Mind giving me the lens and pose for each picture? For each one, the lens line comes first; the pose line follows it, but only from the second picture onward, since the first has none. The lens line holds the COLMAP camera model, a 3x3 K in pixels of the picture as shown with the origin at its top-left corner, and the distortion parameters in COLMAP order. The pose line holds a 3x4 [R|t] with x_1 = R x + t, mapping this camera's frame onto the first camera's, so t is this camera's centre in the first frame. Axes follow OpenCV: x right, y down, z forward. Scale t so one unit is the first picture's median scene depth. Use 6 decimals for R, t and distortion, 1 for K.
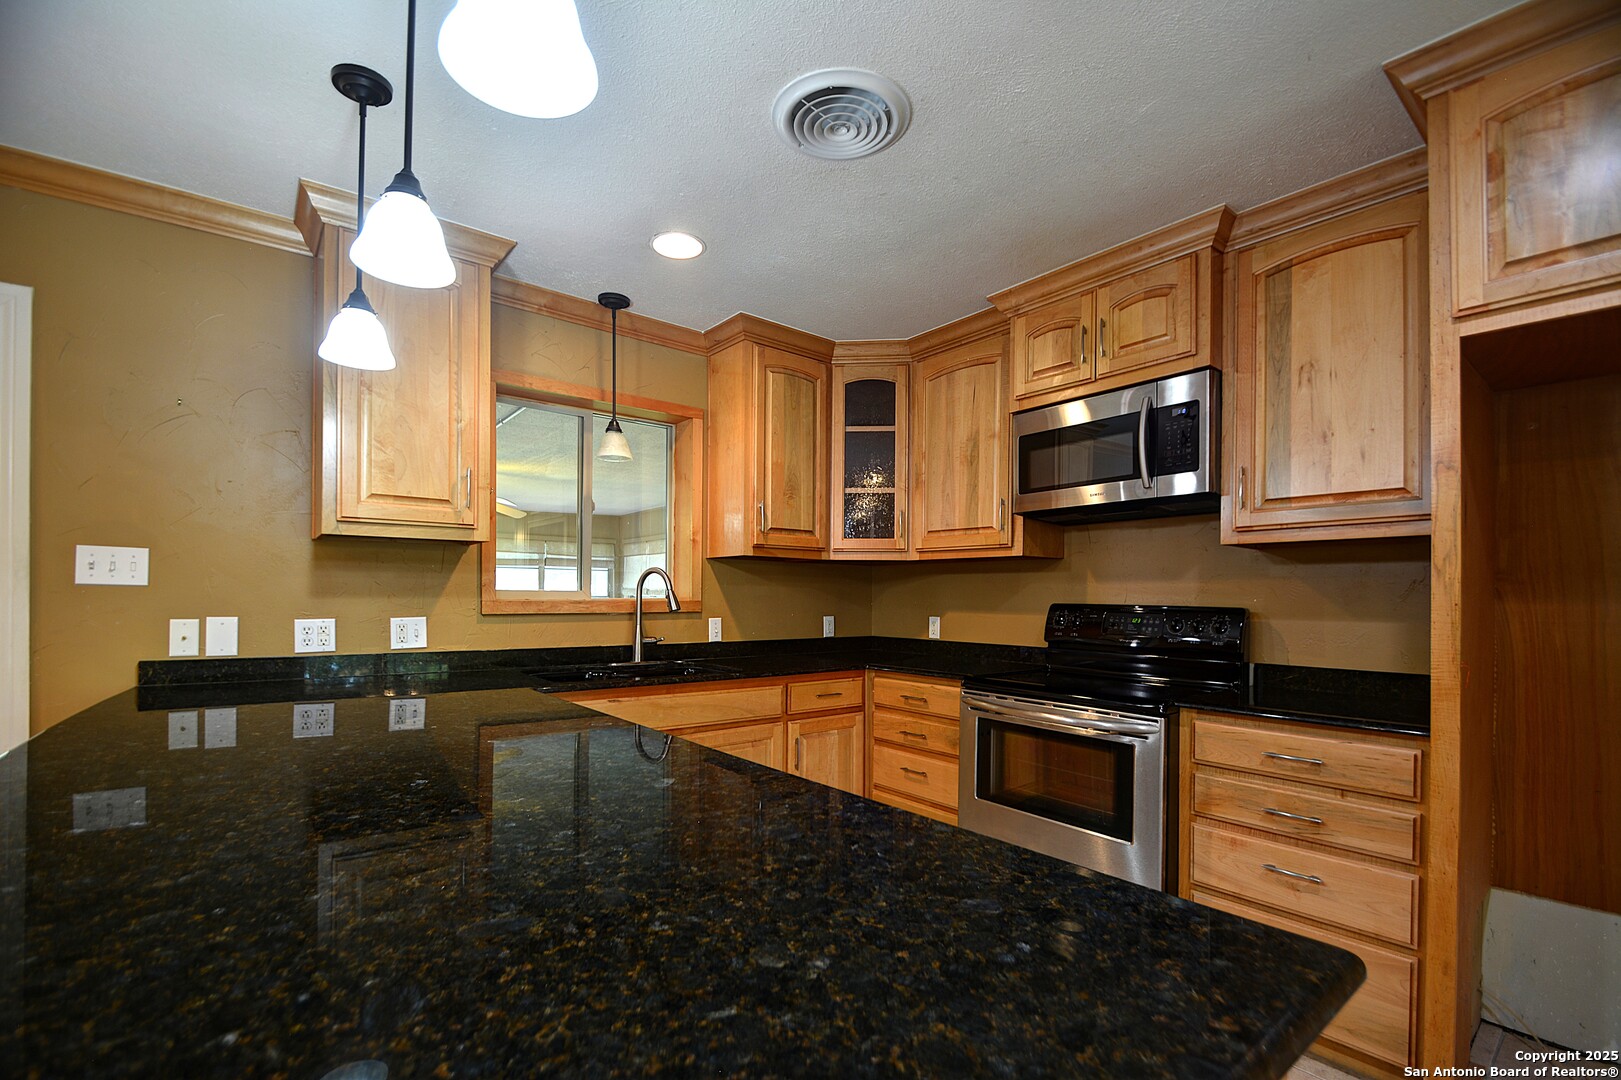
lens RADIAL K [[709.7, 0, 809.4], [0, 709.7, 594.6], [0, 0, 1]] dist [0.011160, -0.000165]
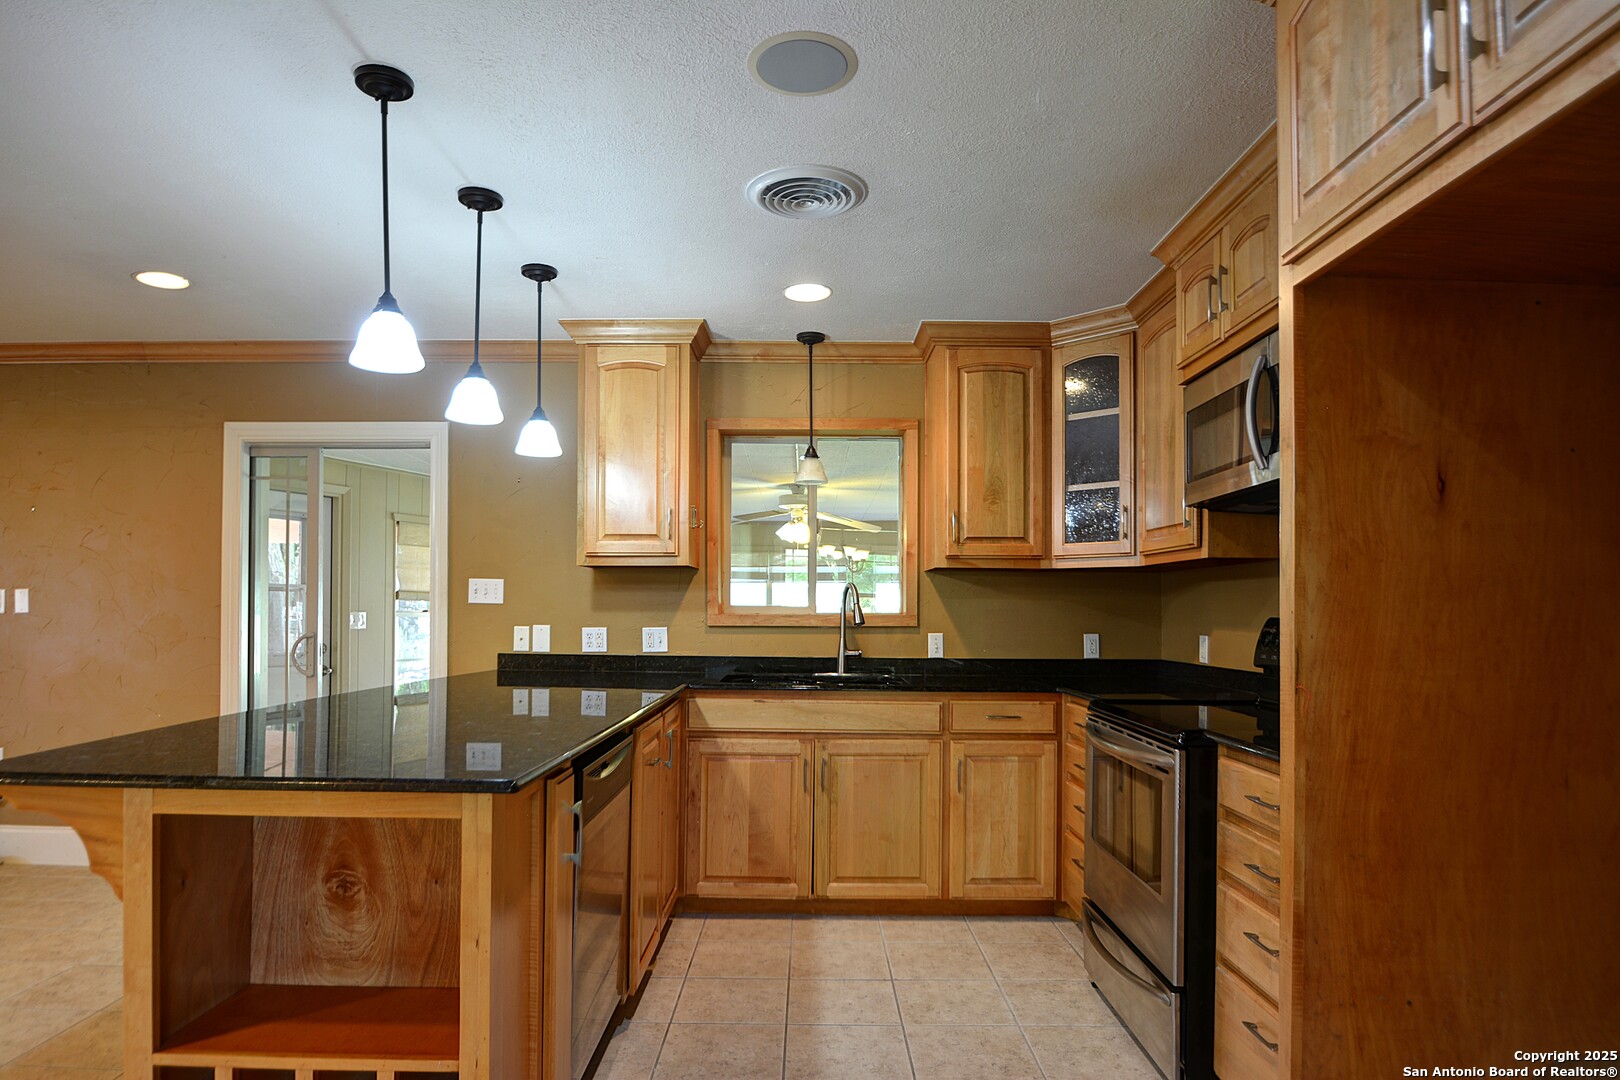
lens RADIAL K [[931.8, 0, 811.2], [0, 931.8, 598.2], [0, 0, 1]] dist [0.002464, 0.000841]
pose [[0.780579, -0.012320, -0.624936, 0.582468], [0.002067, 0.999851, -0.017129, 0.007659], [0.625054, 0.012078, 0.780488, -0.097091]]
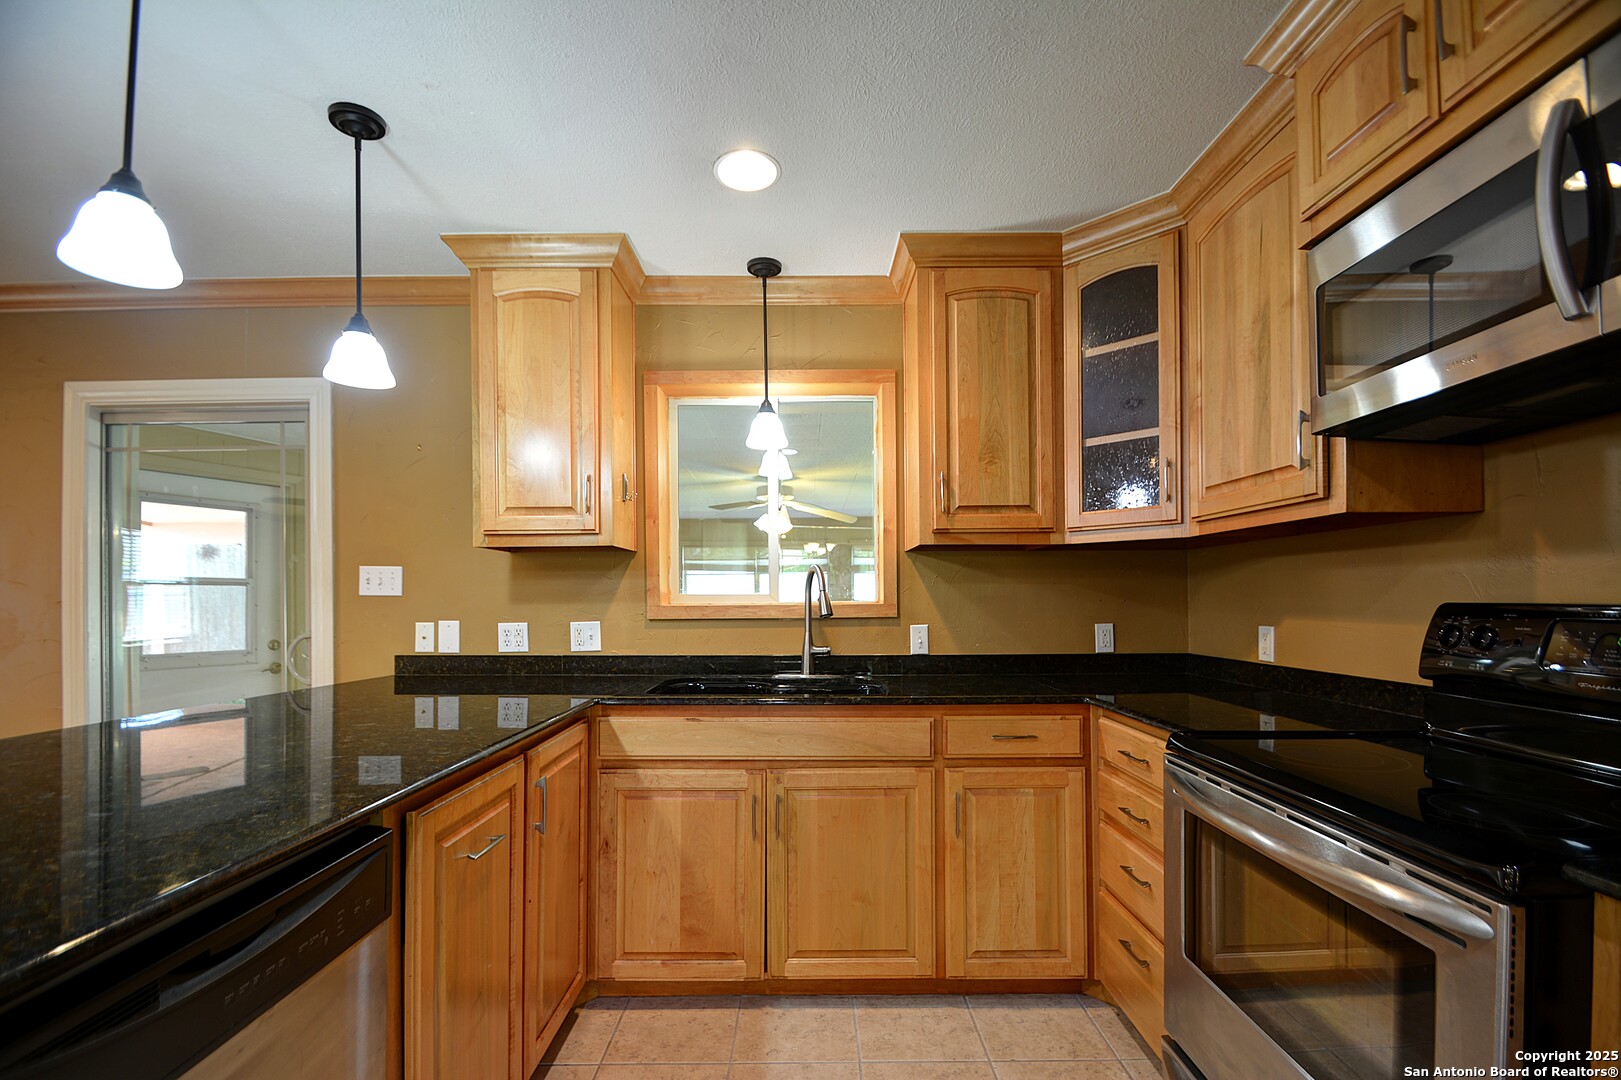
lens RADIAL K [[709.7, 0, 809.4], [0, 709.7, 594.6], [0, 0, 1]] dist [0.011160, -0.000165]
pose [[0.782008, -0.017074, -0.623035, 0.304220], [0.013732, 0.999854, -0.010165, 0.005713], [0.623117, -0.000607, 0.782128, 0.325140]]
